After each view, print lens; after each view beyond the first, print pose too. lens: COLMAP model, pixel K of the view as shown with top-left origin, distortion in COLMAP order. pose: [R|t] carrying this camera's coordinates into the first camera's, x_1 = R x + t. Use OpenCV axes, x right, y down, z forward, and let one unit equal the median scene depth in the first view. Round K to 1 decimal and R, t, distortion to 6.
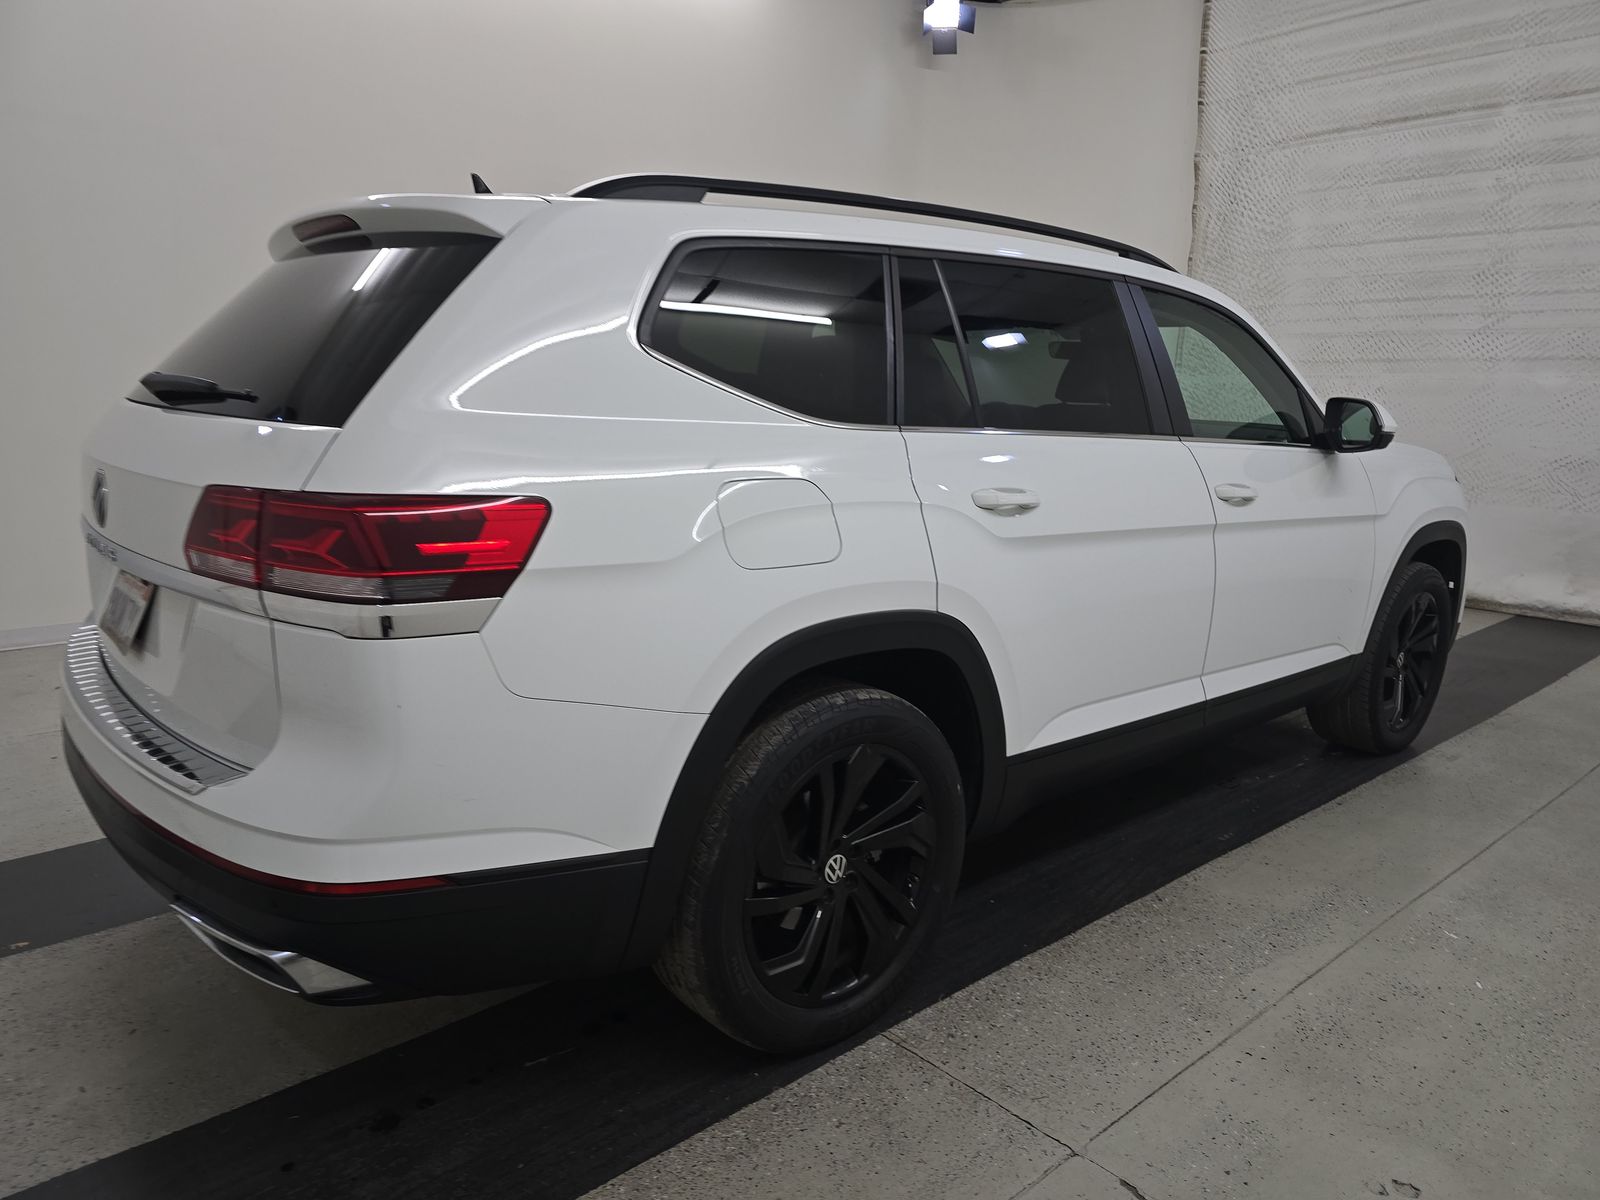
lens RADIAL K [[1076.8, 0, 800.0], [0, 1076.8, 600.0], [0, 0, 1]] dist [0.024098, -0.043261]
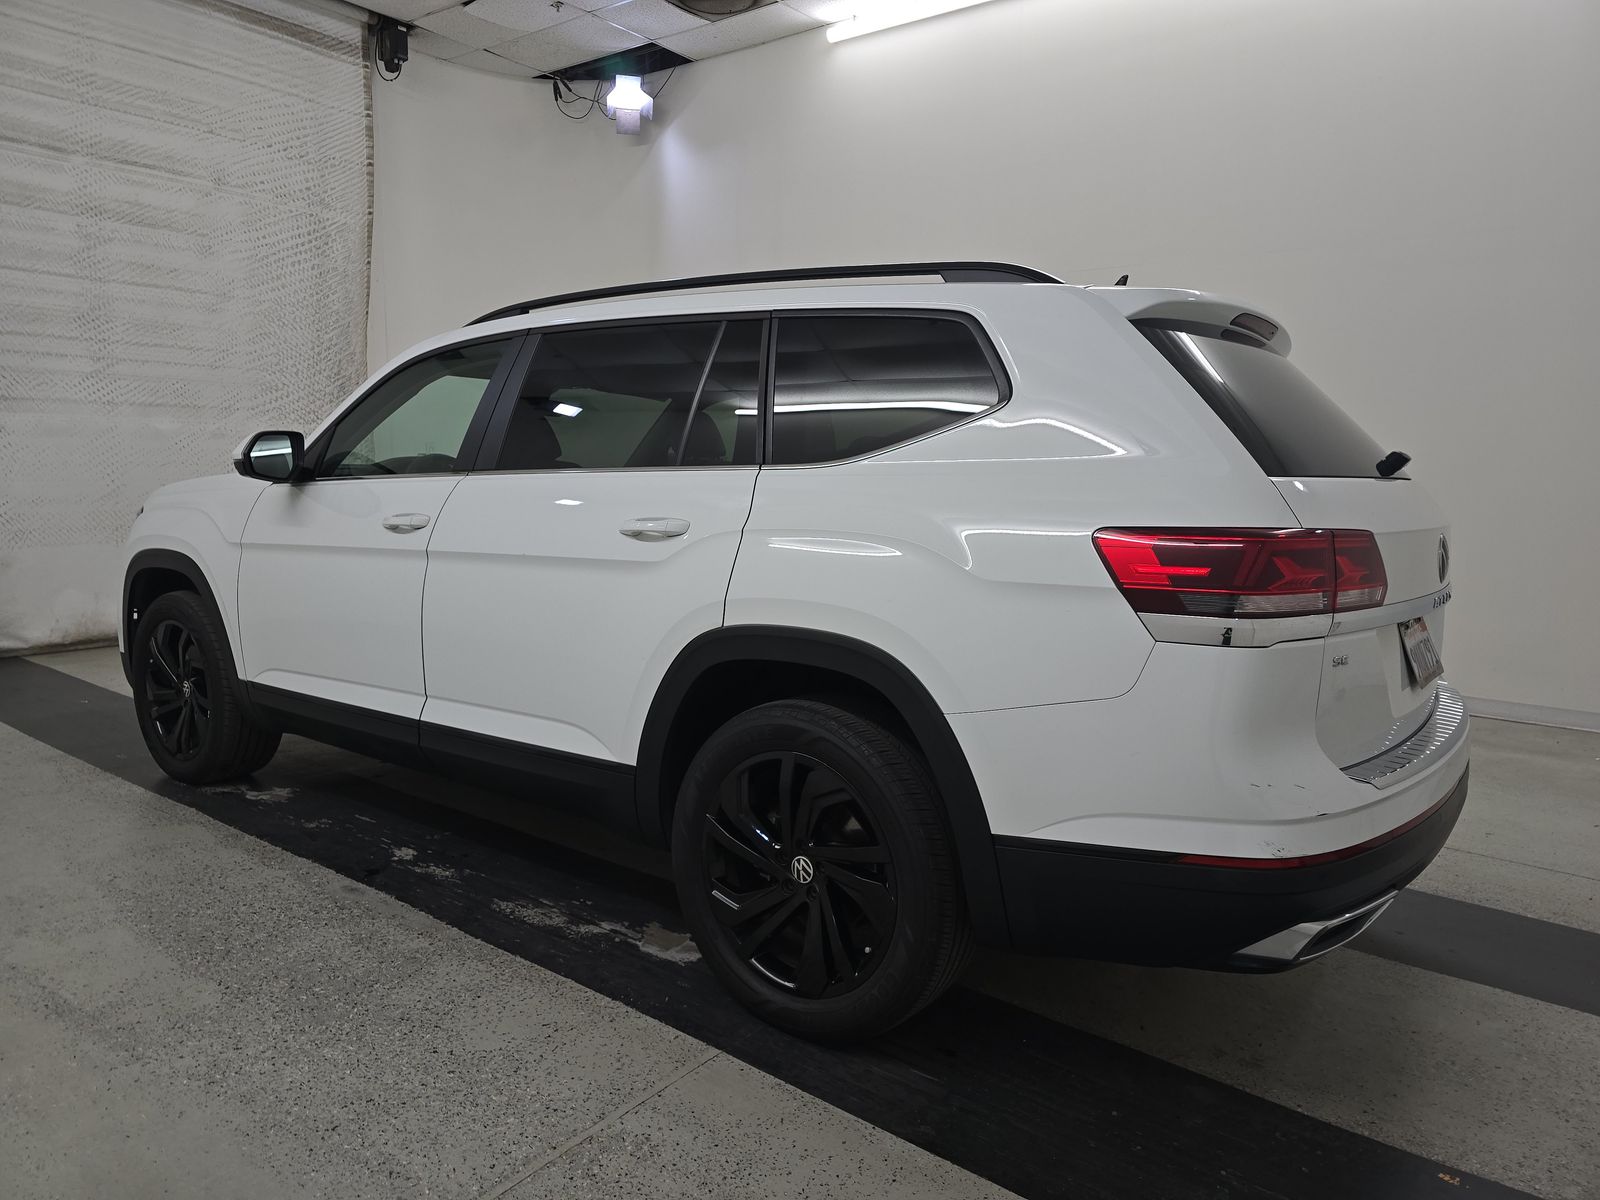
lens RADIAL K [[1068.7, 0, 800.0], [0, 1068.7, 600.0], [0, 0, 1]] dist [-0.004167, -0.005684]
pose [[-0.192458, -0.137431, 0.971634, -0.509471], [0.170535, 0.970394, 0.171035, -0.104410], [-0.966373, 0.198615, -0.163323, 0.579225]]
